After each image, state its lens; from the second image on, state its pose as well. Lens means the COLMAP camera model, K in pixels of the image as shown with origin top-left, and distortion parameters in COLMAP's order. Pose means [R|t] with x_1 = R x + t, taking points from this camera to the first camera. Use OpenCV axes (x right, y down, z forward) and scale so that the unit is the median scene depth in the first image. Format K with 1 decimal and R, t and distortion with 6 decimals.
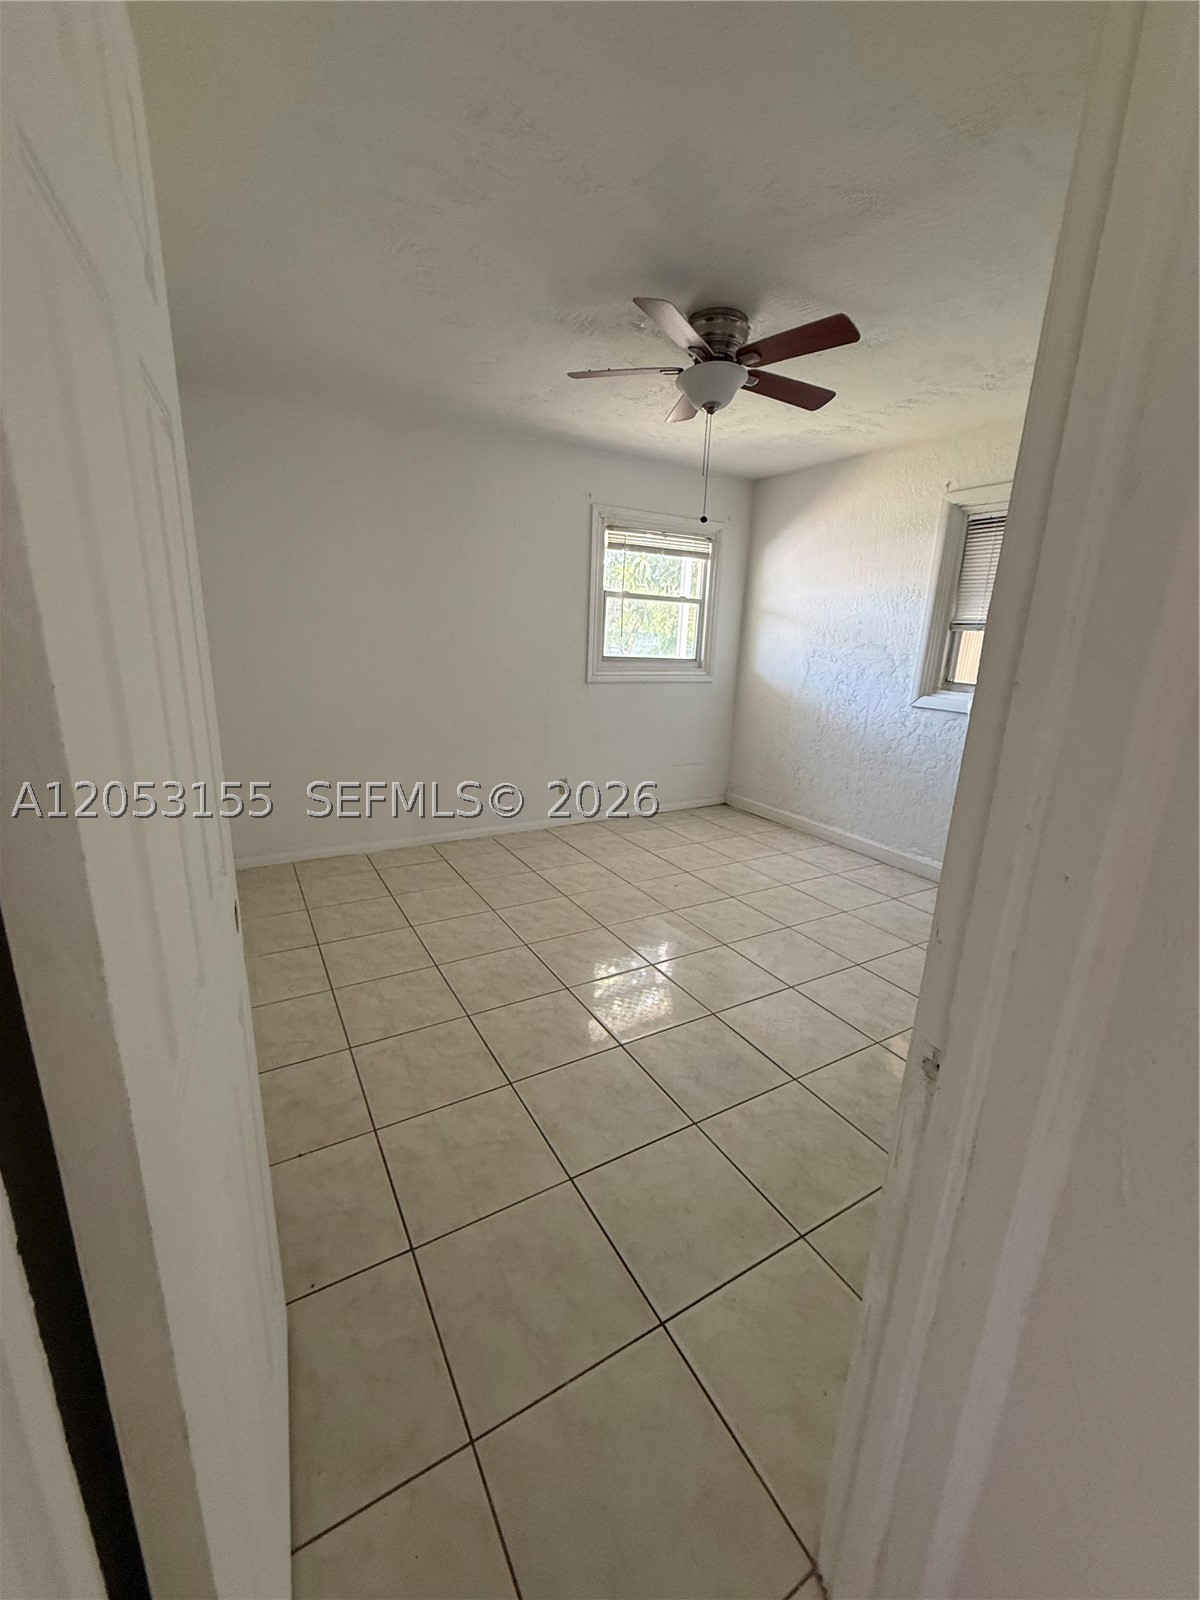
lens RADIAL K [[639.2, 0, 600.8], [0, 639.2, 795.2], [0, 0, 1]] dist [-0.001308, 0.000719]
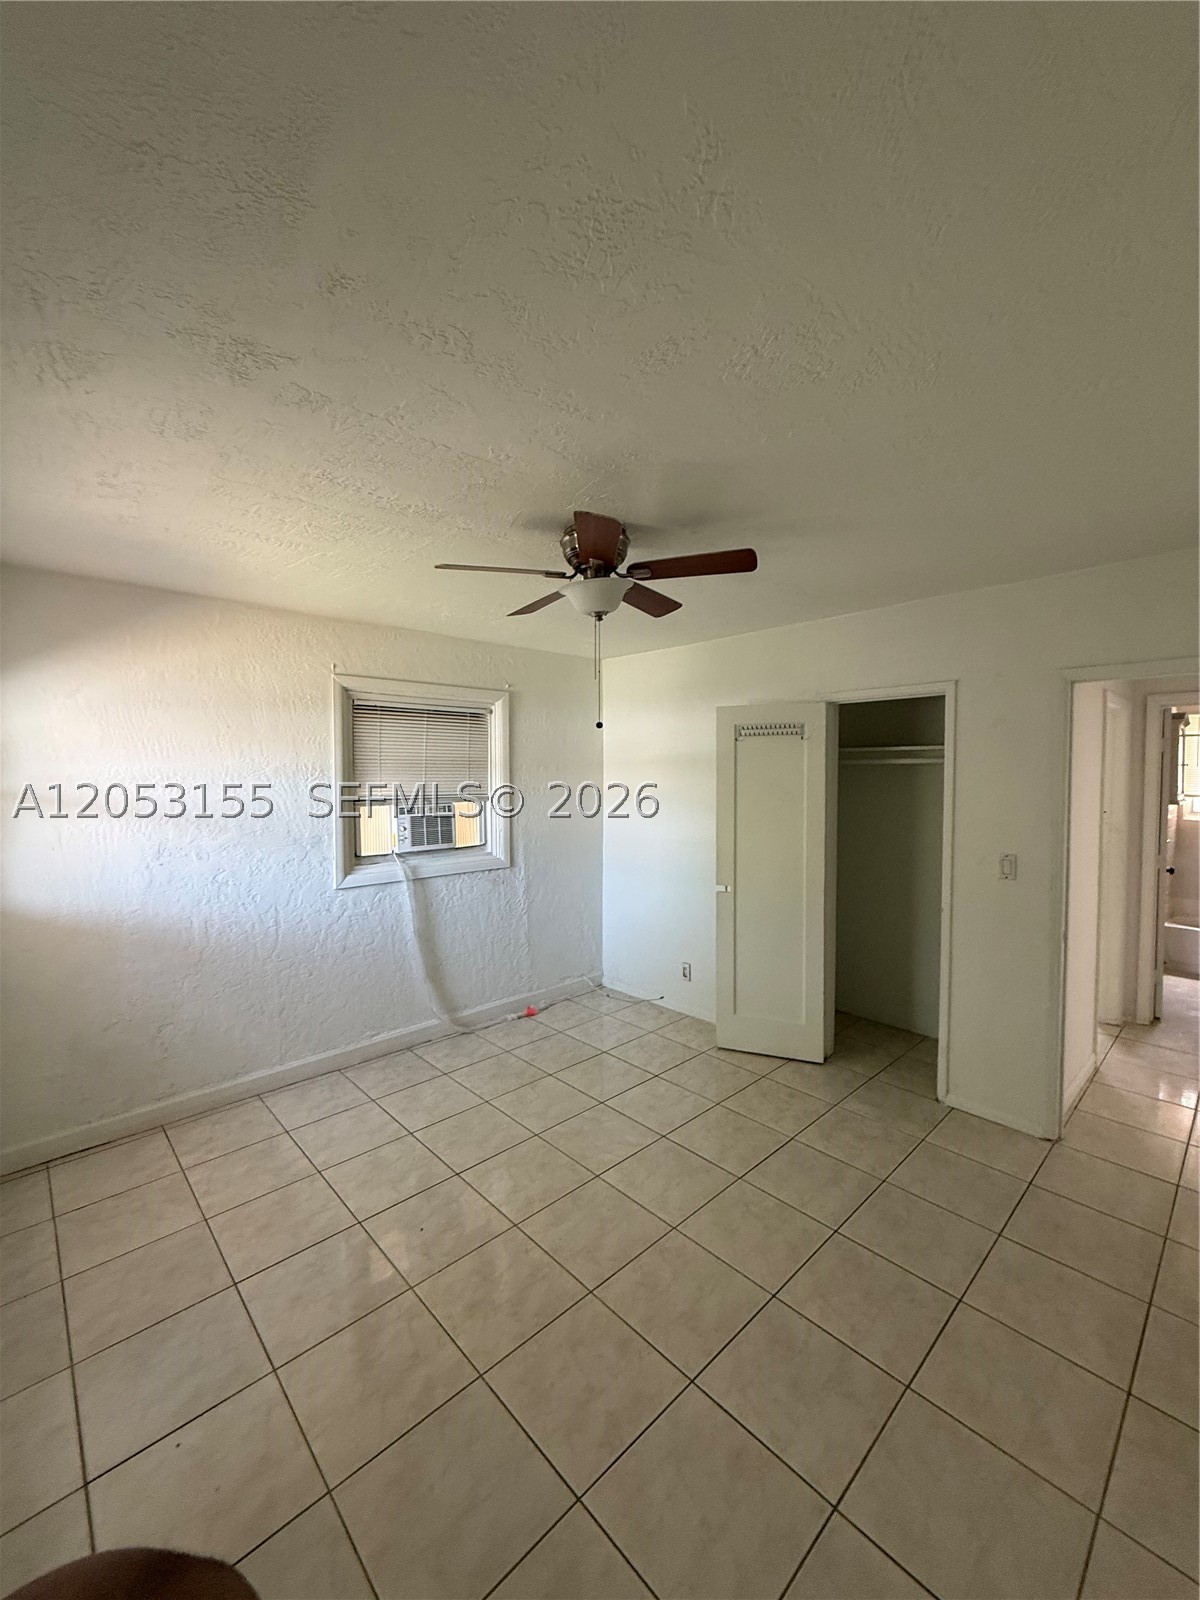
lens RADIAL K [[639.2, 0, 600.8], [0, 639.2, 795.2], [0, 0, 1]] dist [-0.001308, 0.000719]
pose [[-0.227892, -0.072455, 0.970987, -0.489501], [0.237599, 0.962943, 0.127620, -0.301556], [-0.944252, 0.259789, -0.202231, 0.806174]]
